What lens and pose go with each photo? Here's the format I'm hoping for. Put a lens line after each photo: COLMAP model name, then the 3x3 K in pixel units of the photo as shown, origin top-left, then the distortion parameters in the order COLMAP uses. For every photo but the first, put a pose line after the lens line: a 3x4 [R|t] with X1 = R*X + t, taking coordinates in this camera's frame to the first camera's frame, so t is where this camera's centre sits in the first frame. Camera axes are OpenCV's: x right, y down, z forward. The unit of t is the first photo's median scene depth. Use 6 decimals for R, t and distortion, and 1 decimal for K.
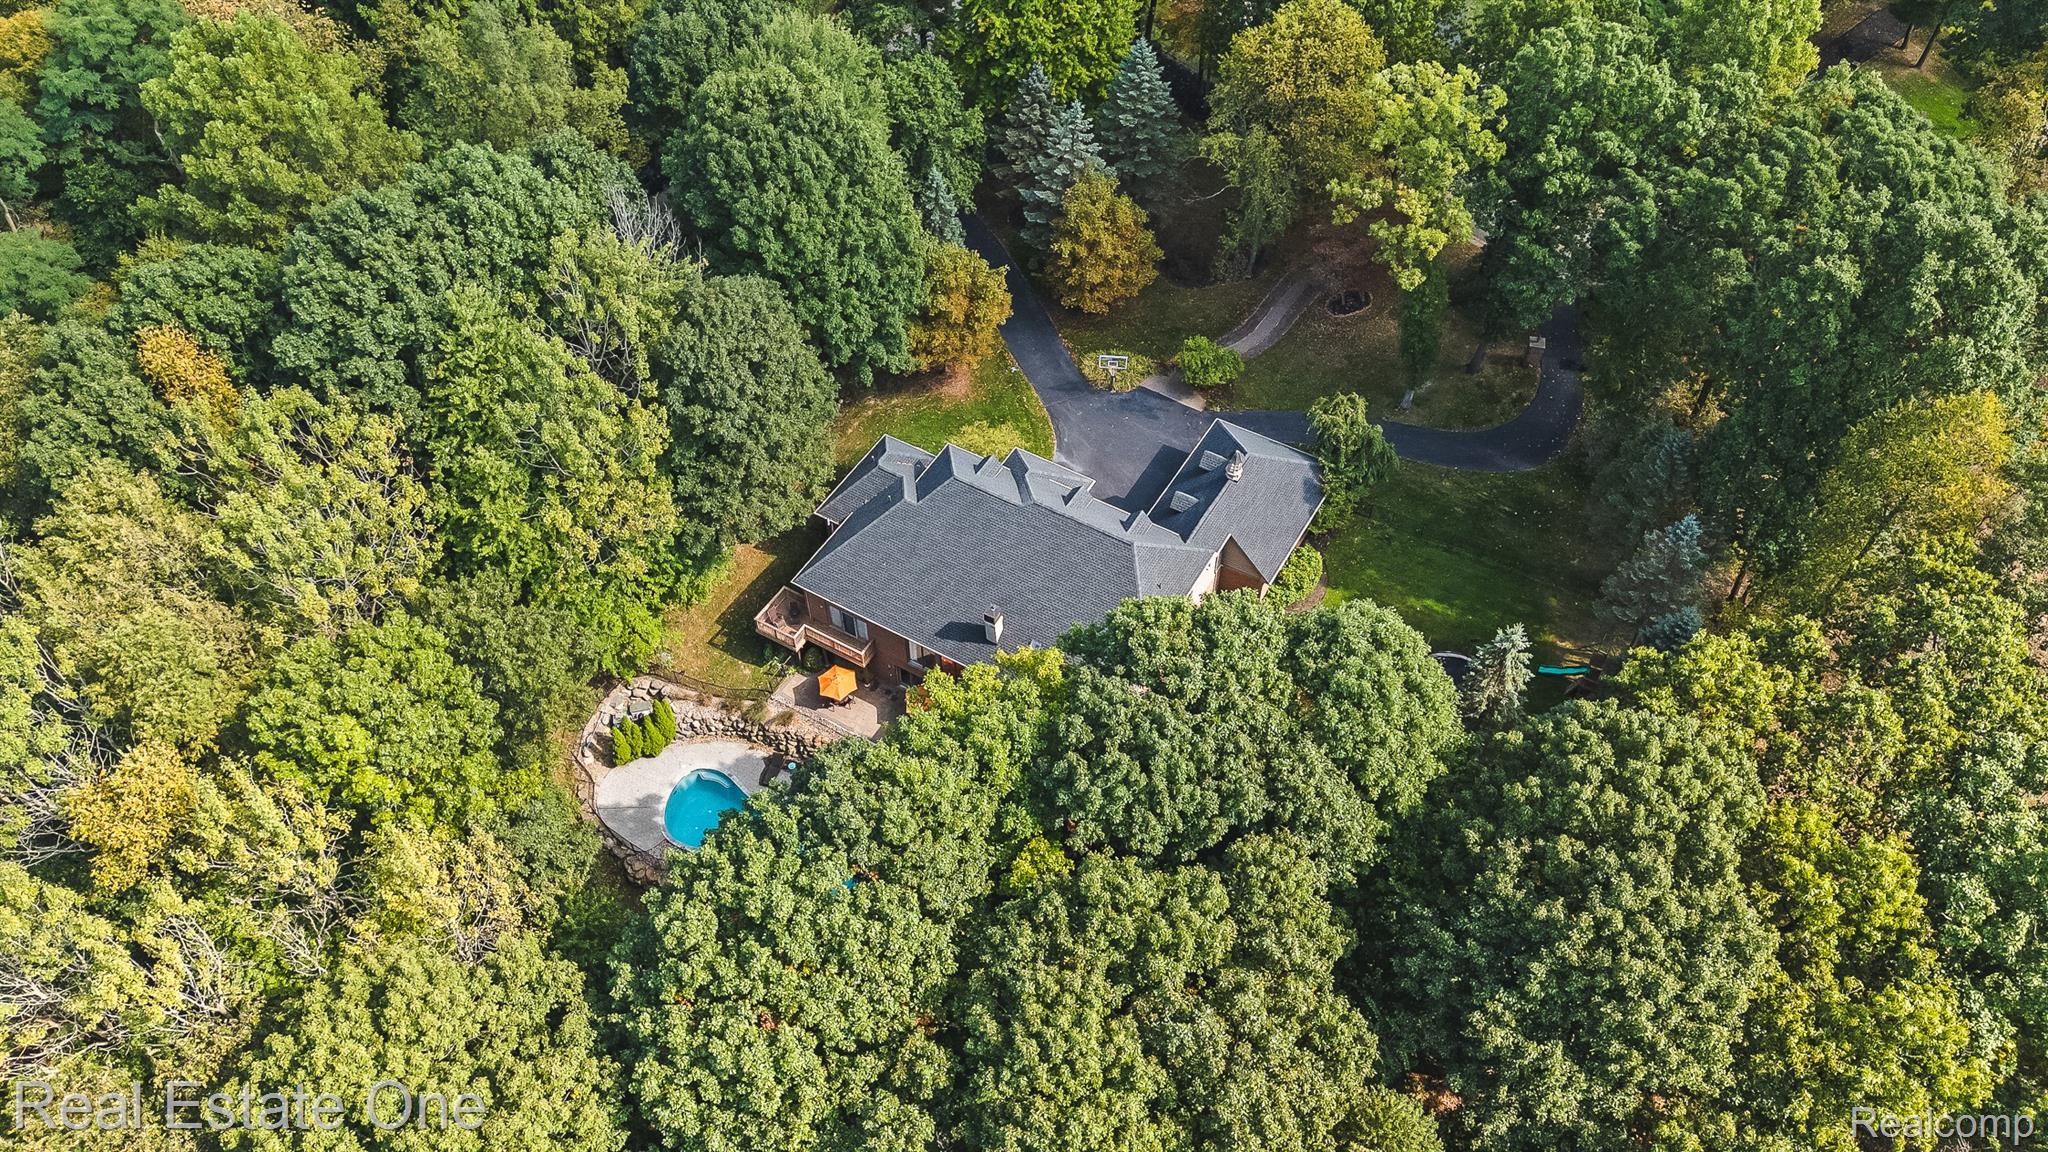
lens RADIAL K [[1551.5, 0, 1030.0], [0, 1551.5, 577.0], [0, 0, 1]] dist [0.067816, -0.001931]
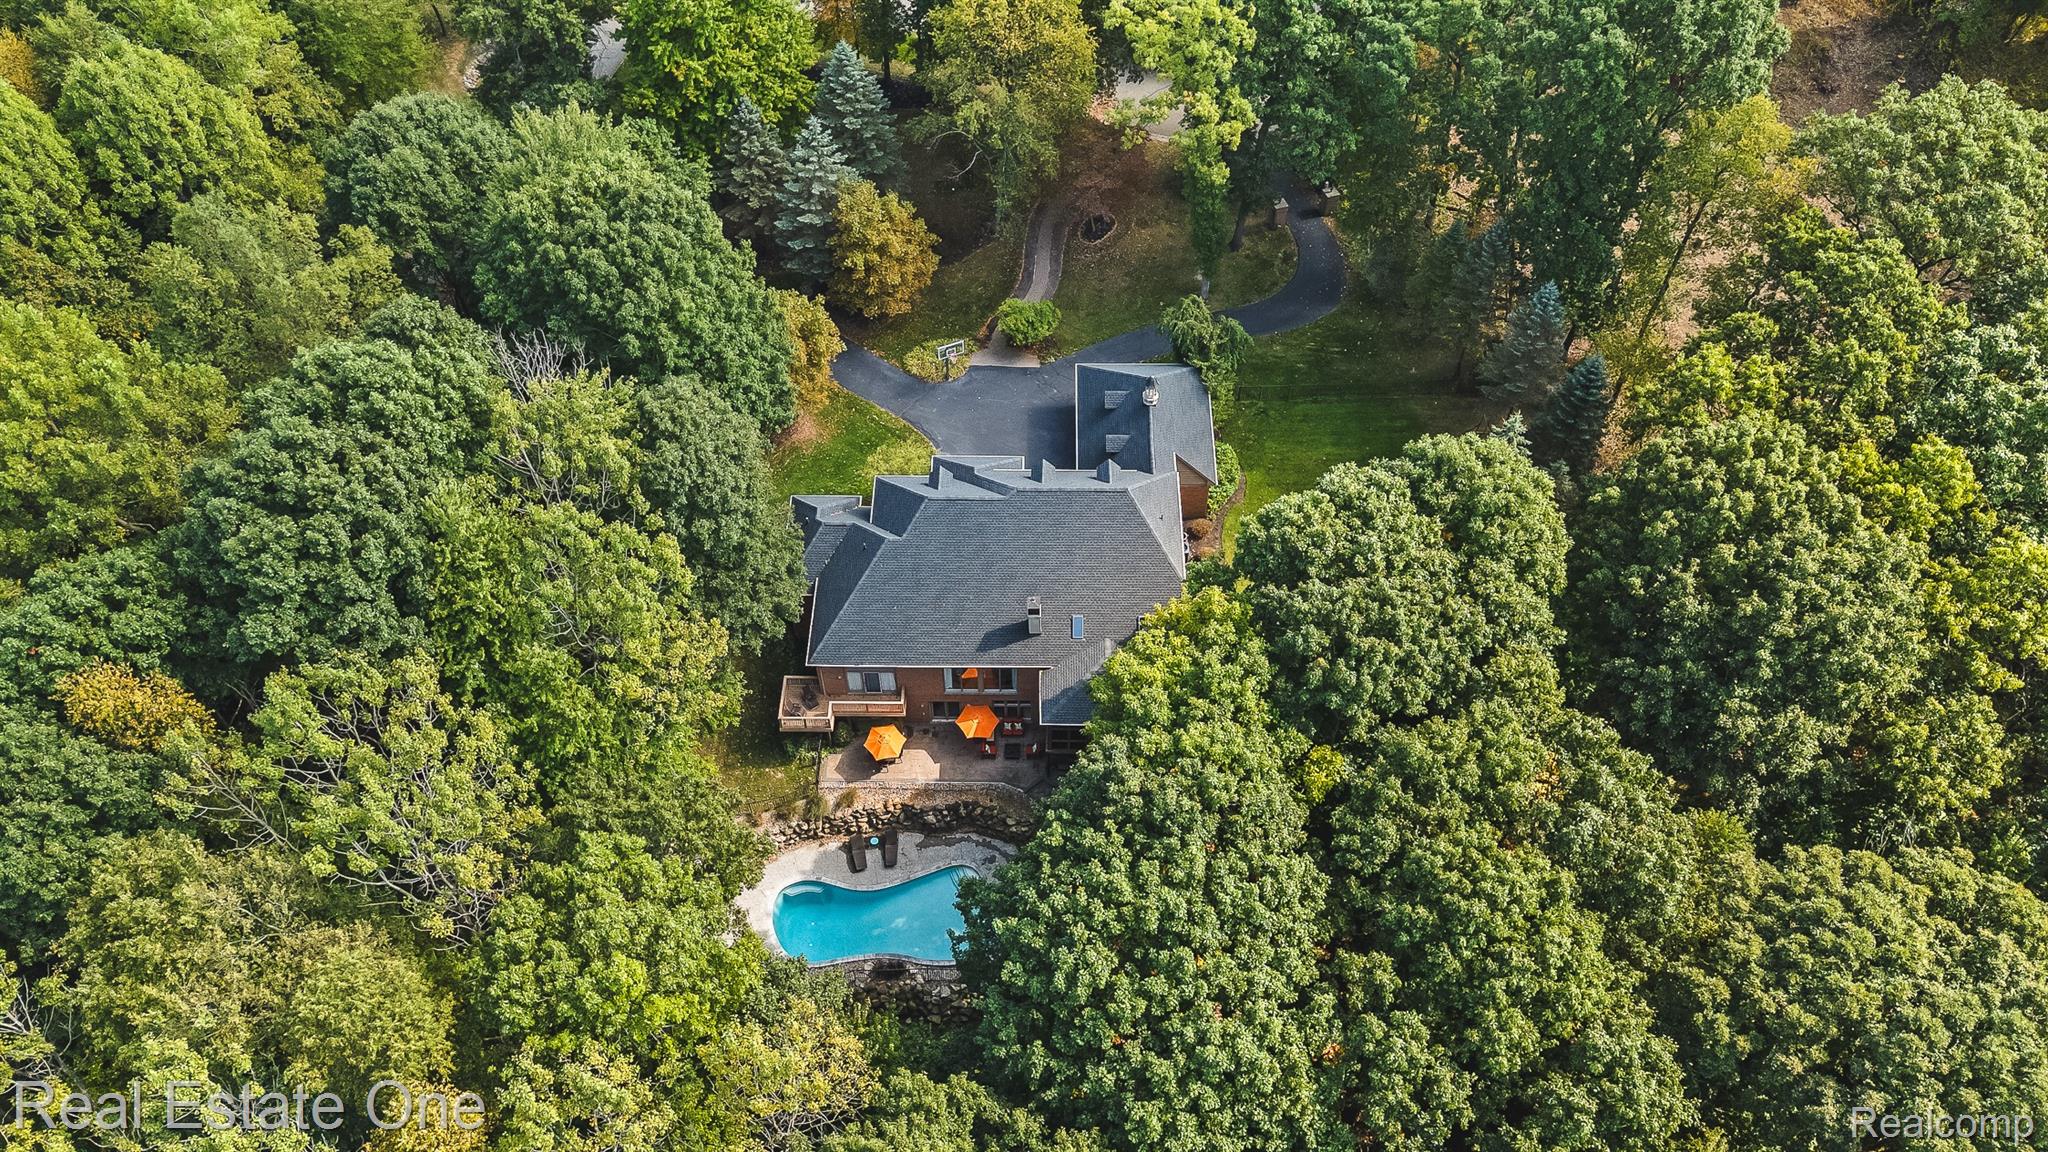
lens RADIAL K [[1551.5, 0, 1030.0], [0, 1551.5, 577.0], [0, 0, 1]] dist [0.067816, -0.001931]
pose [[0.865202, -0.386779, 0.319104, -0.338709], [0.385963, 0.919961, 0.068585, -0.062942], [-0.320090, 0.063822, 0.945235, 0.048210]]
